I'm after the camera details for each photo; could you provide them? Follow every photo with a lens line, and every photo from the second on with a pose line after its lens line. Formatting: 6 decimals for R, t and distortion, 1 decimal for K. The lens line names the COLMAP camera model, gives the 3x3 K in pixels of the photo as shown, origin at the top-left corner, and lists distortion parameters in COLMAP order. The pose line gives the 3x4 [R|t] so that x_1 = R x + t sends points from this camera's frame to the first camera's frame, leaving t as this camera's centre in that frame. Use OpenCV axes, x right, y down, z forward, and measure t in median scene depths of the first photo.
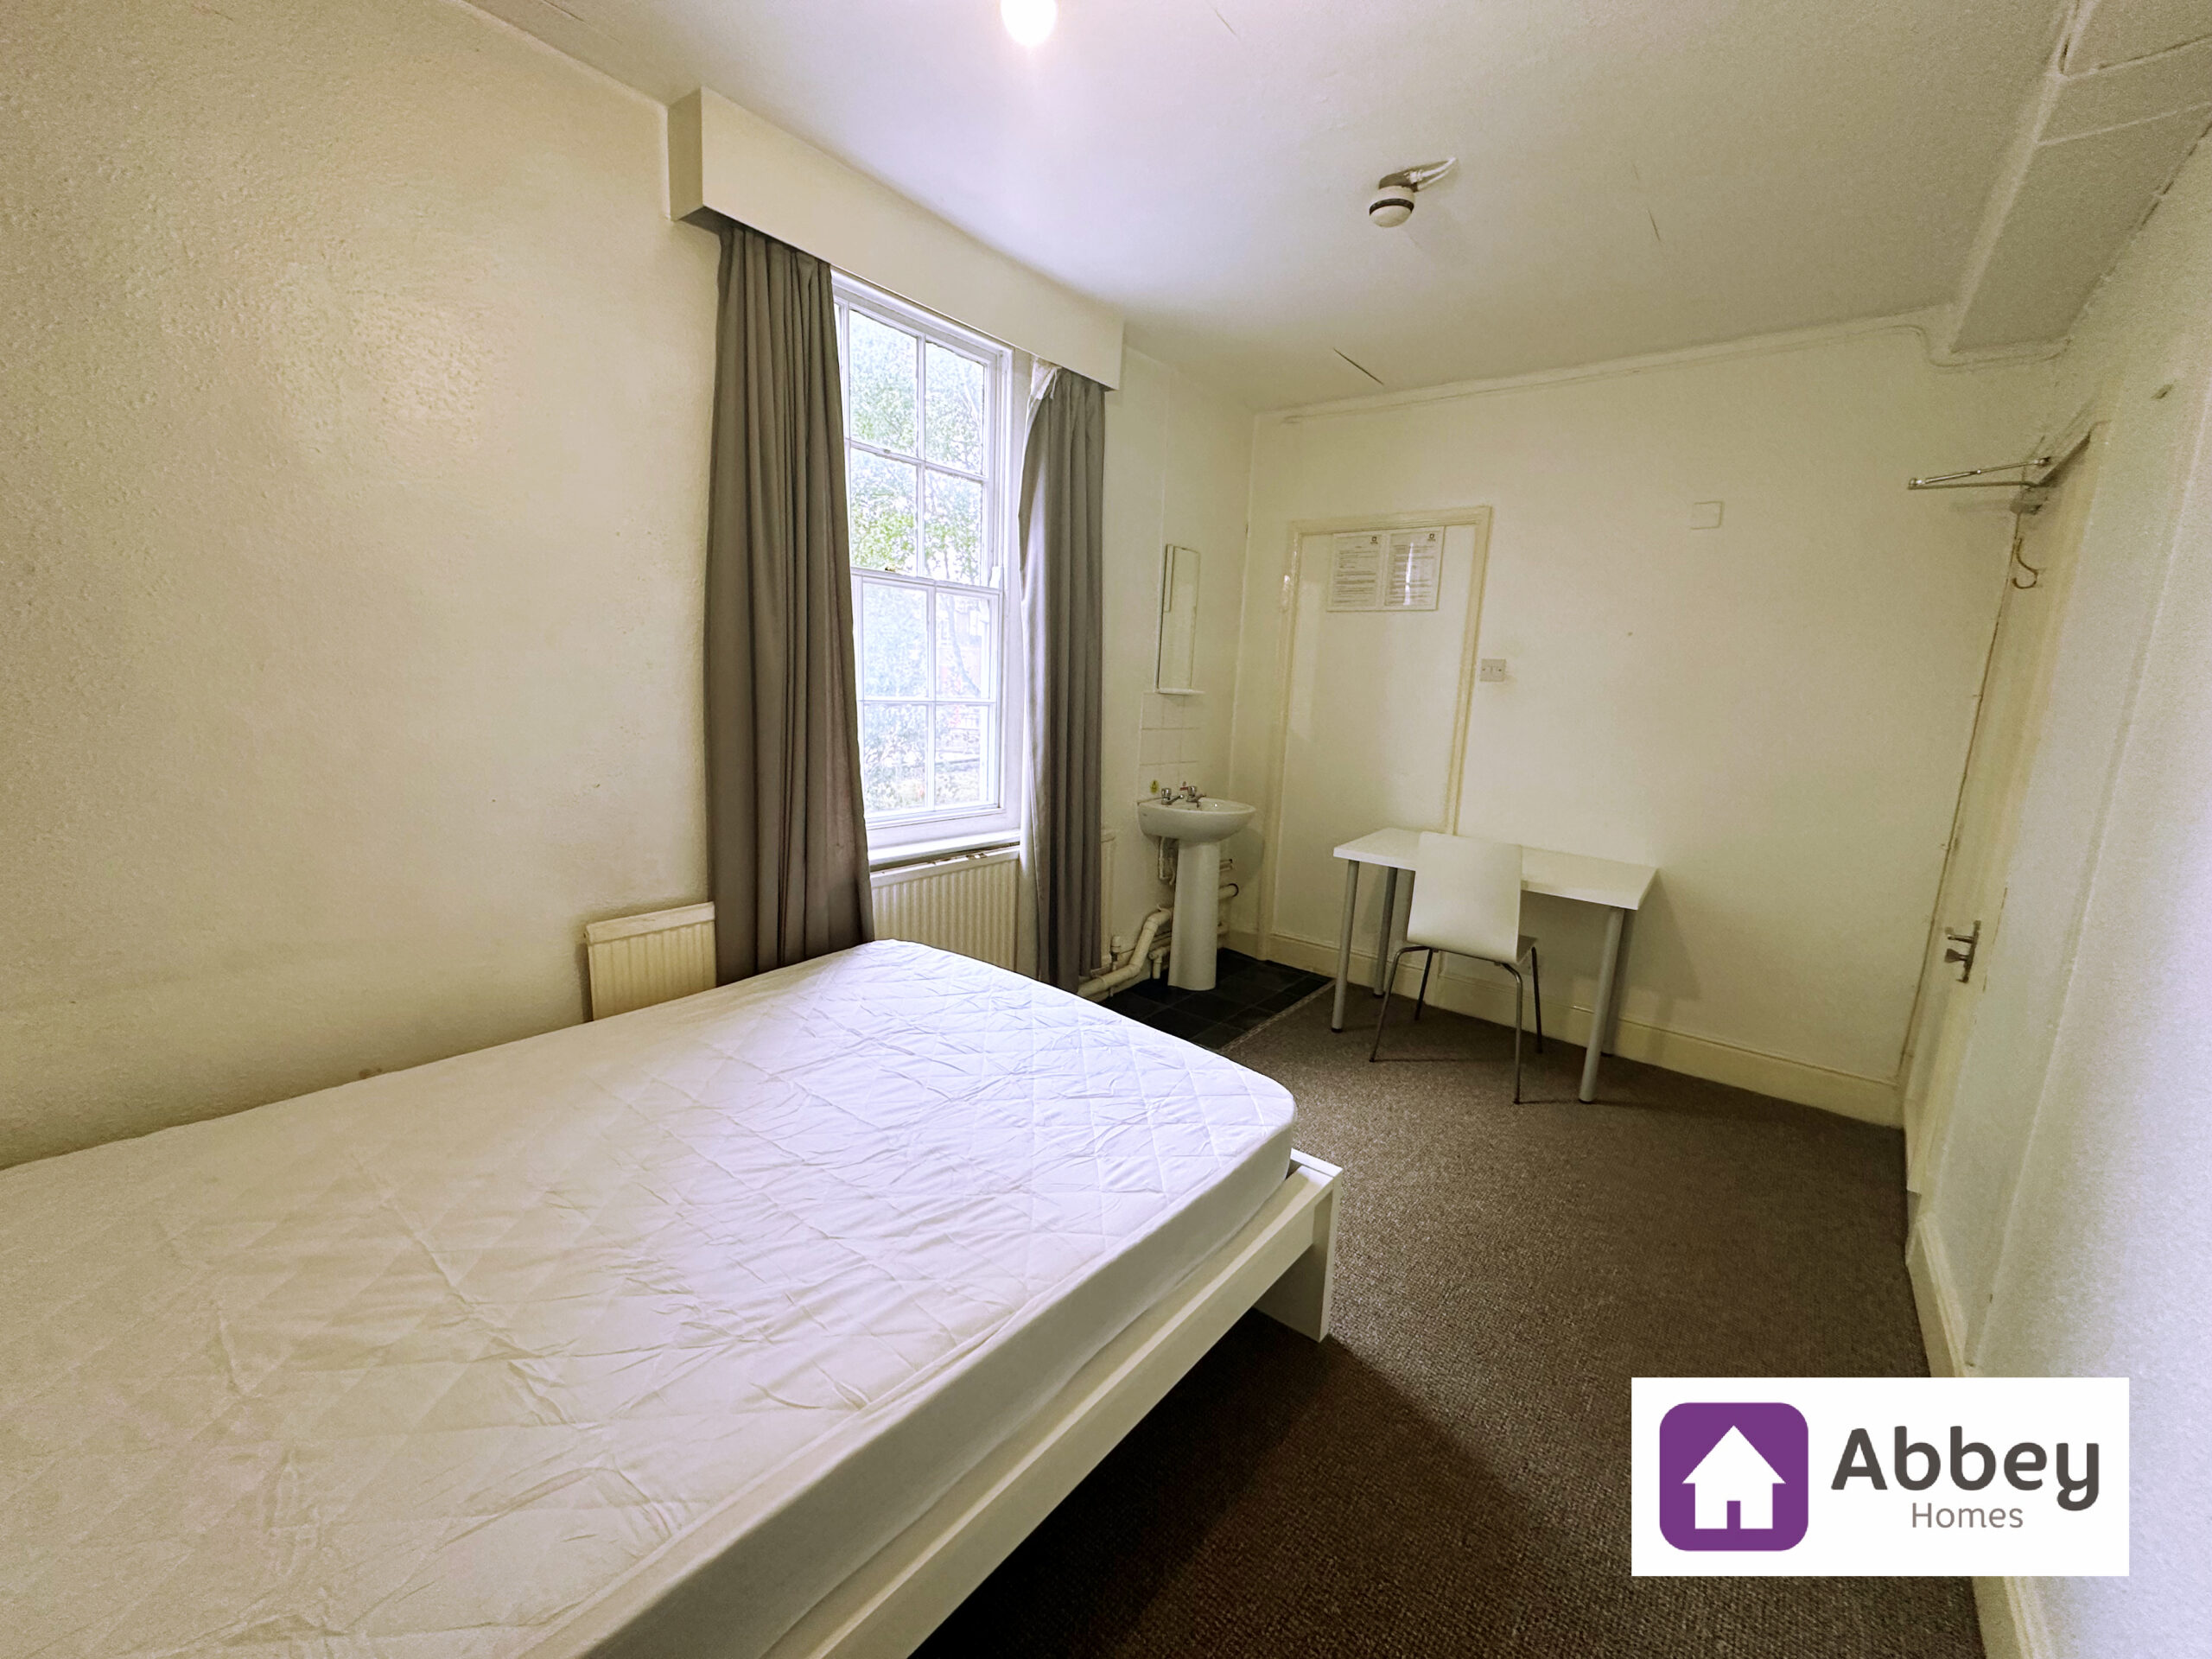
lens RADIAL K [[882.2, 0, 1108.5], [0, 882.2, 825.3], [0, 0, 1]] dist [0.001967, 0.000557]
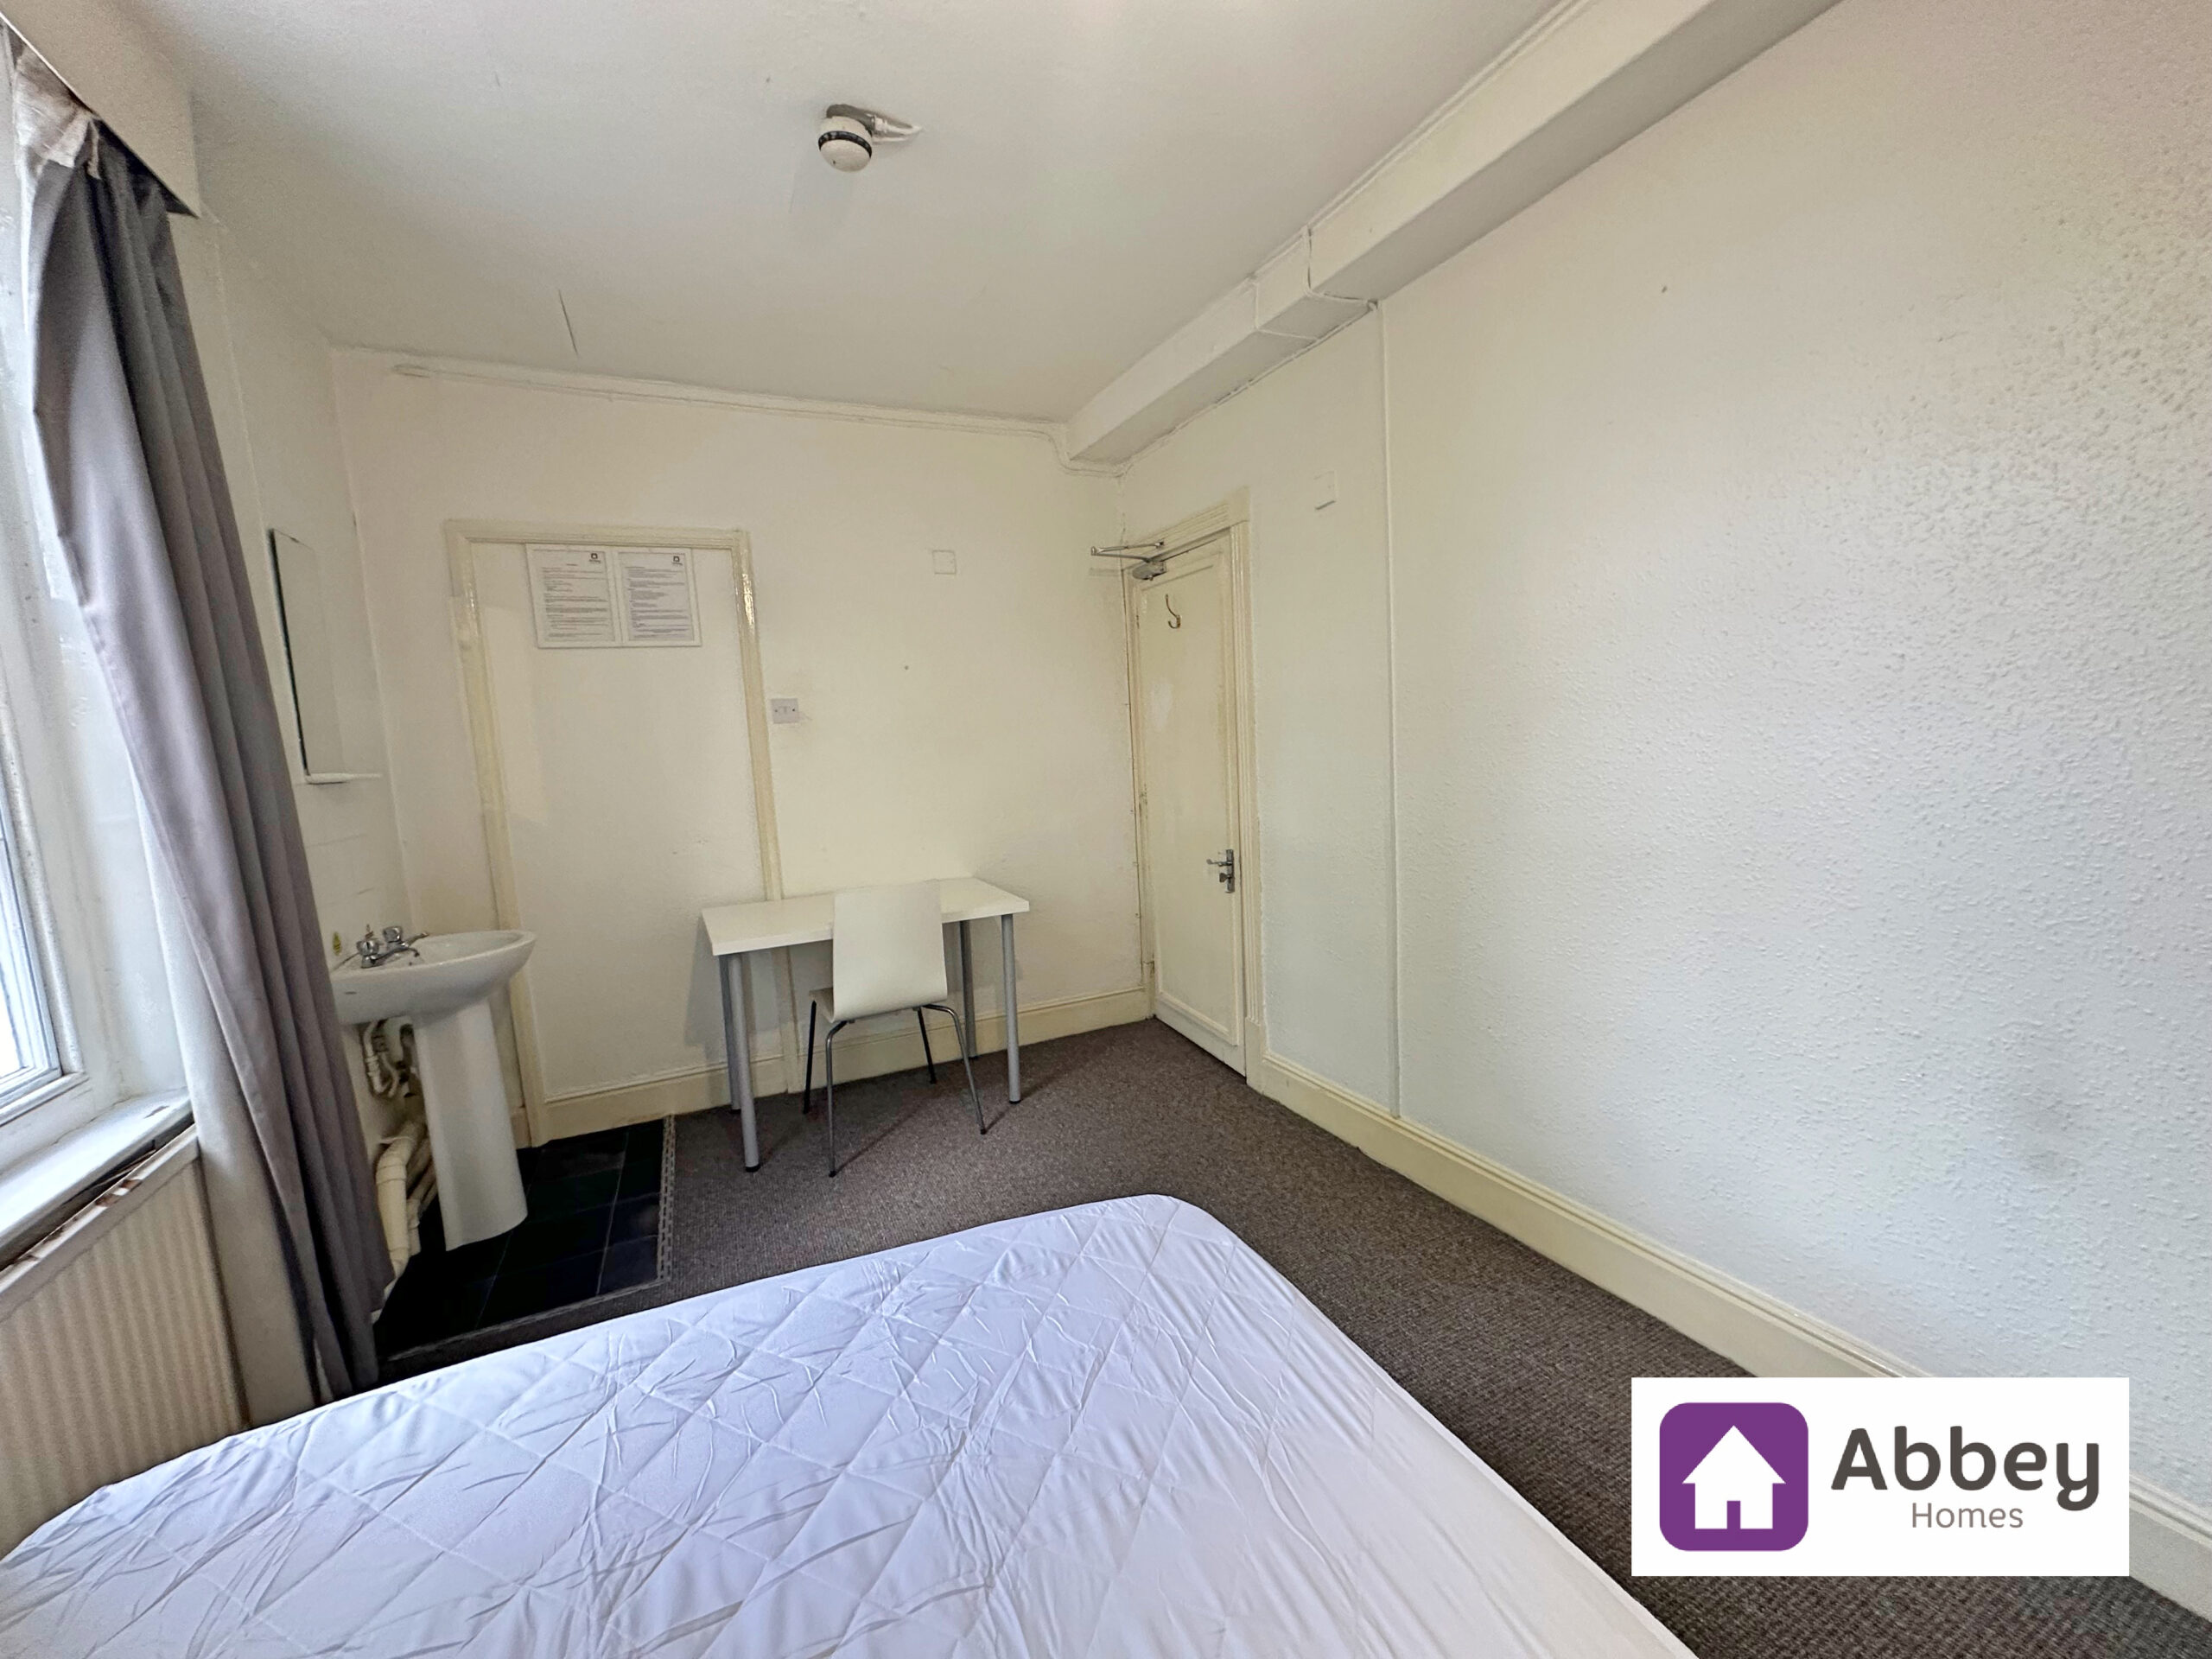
lens RADIAL K [[882.2, 0, 1104.5], [0, 882.2, 828.1], [0, 0, 1]] dist [0.001967, 0.000557]
pose [[0.439757, -0.170714, 0.881743, -0.289613], [0.225092, 0.971384, 0.075808, -0.061338], [-0.869452, 0.165137, 0.465599, 0.357711]]
